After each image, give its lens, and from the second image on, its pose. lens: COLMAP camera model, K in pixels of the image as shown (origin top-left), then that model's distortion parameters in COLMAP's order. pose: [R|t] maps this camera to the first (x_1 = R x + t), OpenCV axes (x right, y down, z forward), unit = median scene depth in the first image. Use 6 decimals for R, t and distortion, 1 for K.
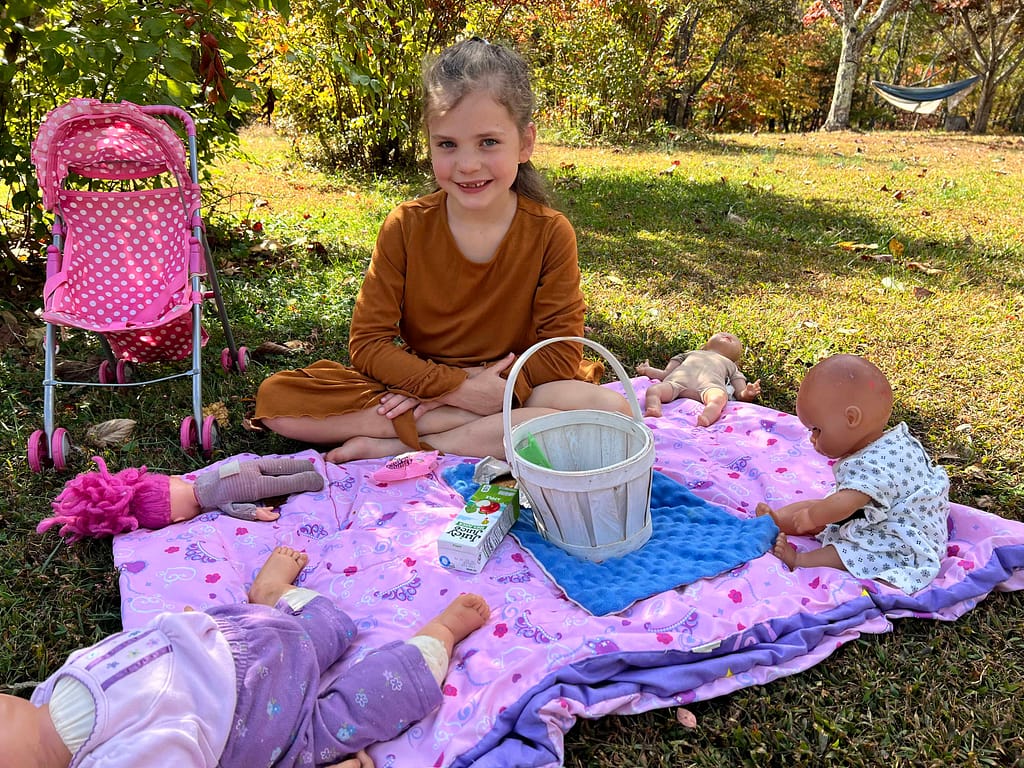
lens RADIAL K [[772.5, 0, 512.0], [0, 772.5, 384.0], [0, 0, 1]] dist [0.040737, -0.047492]
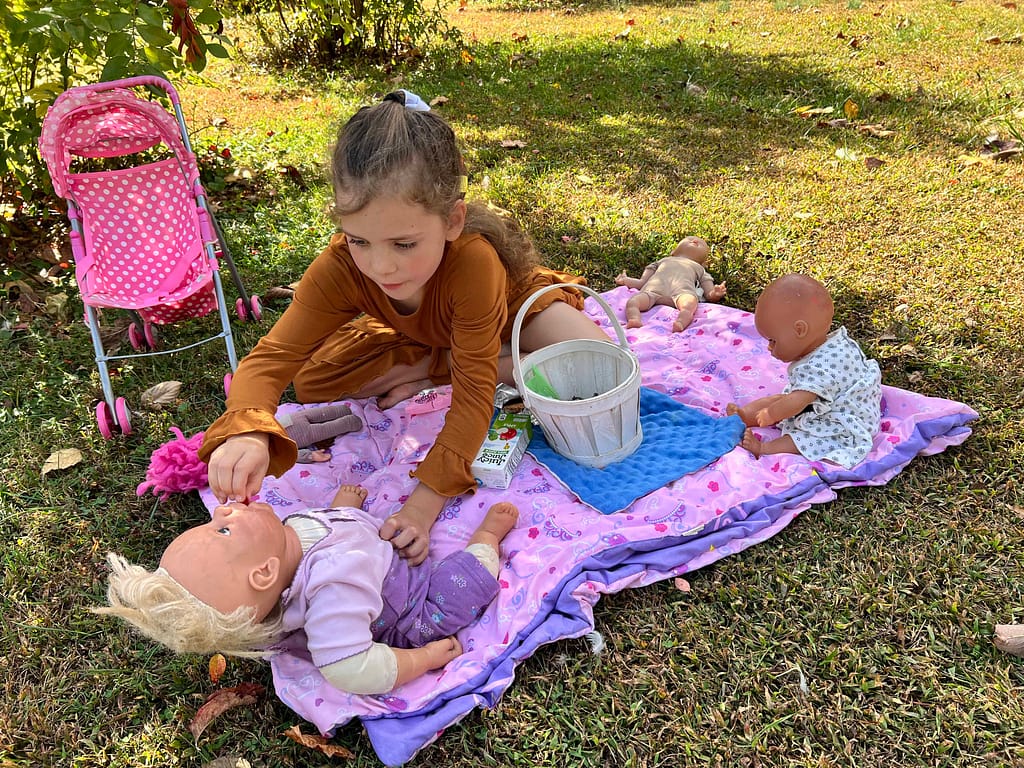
lens RADIAL K [[772.5, 0, 512.0], [0, 772.5, 384.0], [0, 0, 1]] dist [0.040737, -0.047492]
pose [[0.993558, -0.111509, 0.020191, -0.031013], [0.106596, 0.980104, 0.167429, -0.092853], [-0.038459, -0.164198, 0.985677, -0.139398]]
